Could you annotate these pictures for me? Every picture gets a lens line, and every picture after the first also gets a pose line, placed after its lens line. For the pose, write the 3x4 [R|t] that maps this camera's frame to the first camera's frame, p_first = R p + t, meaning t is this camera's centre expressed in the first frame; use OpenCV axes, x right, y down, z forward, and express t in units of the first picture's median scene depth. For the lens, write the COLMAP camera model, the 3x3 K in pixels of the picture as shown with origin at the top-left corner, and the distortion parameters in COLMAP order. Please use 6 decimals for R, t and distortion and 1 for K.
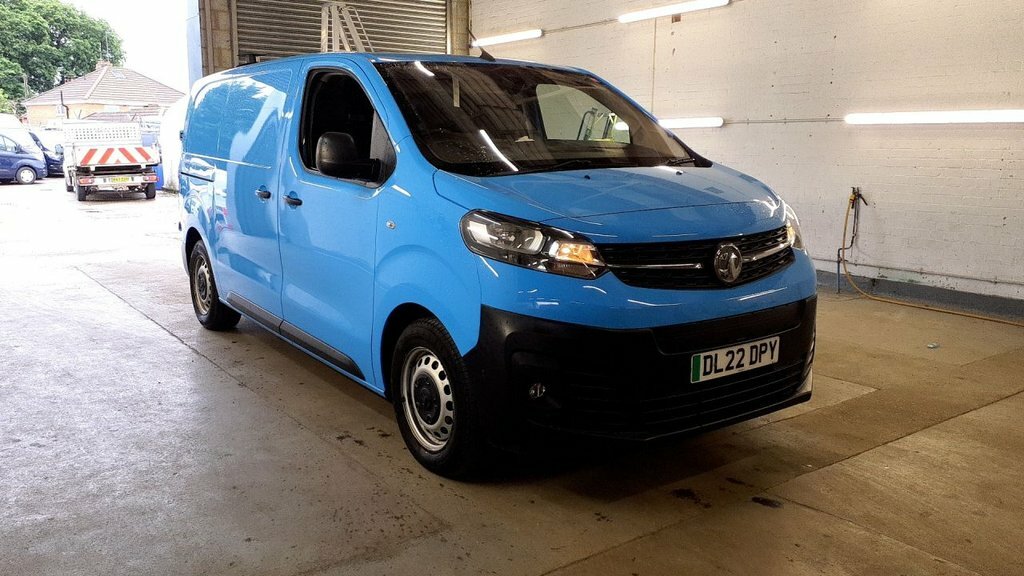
lens RADIAL K [[817.2, 0, 514.5], [0, 817.2, 286.9], [0, 0, 1]] dist [0.004675, -0.002325]
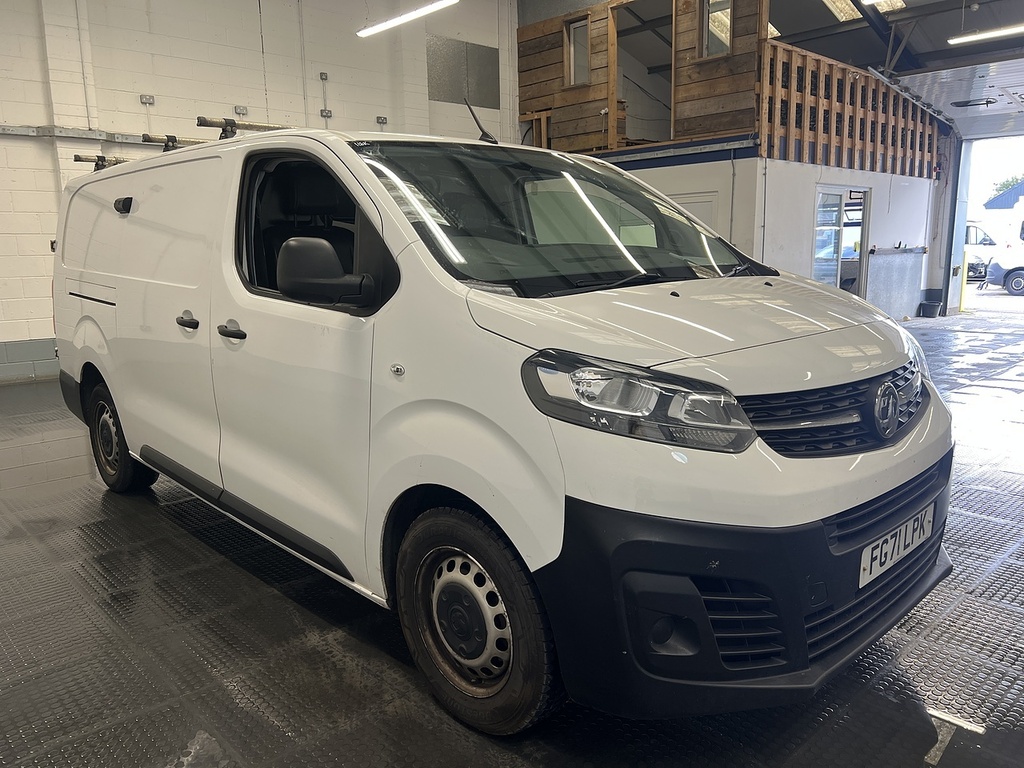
lens RADIAL K [[792.2, 0, 518.6], [0, 792.2, 392.0], [0, 0, 1]] dist [-0.005093, -0.006419]
pose [[0.991615, -0.043203, 0.121794, -0.129411], [0.042876, 0.999066, 0.005303, -0.056537], [-0.121910, -0.000037, 0.992541, 0.320878]]
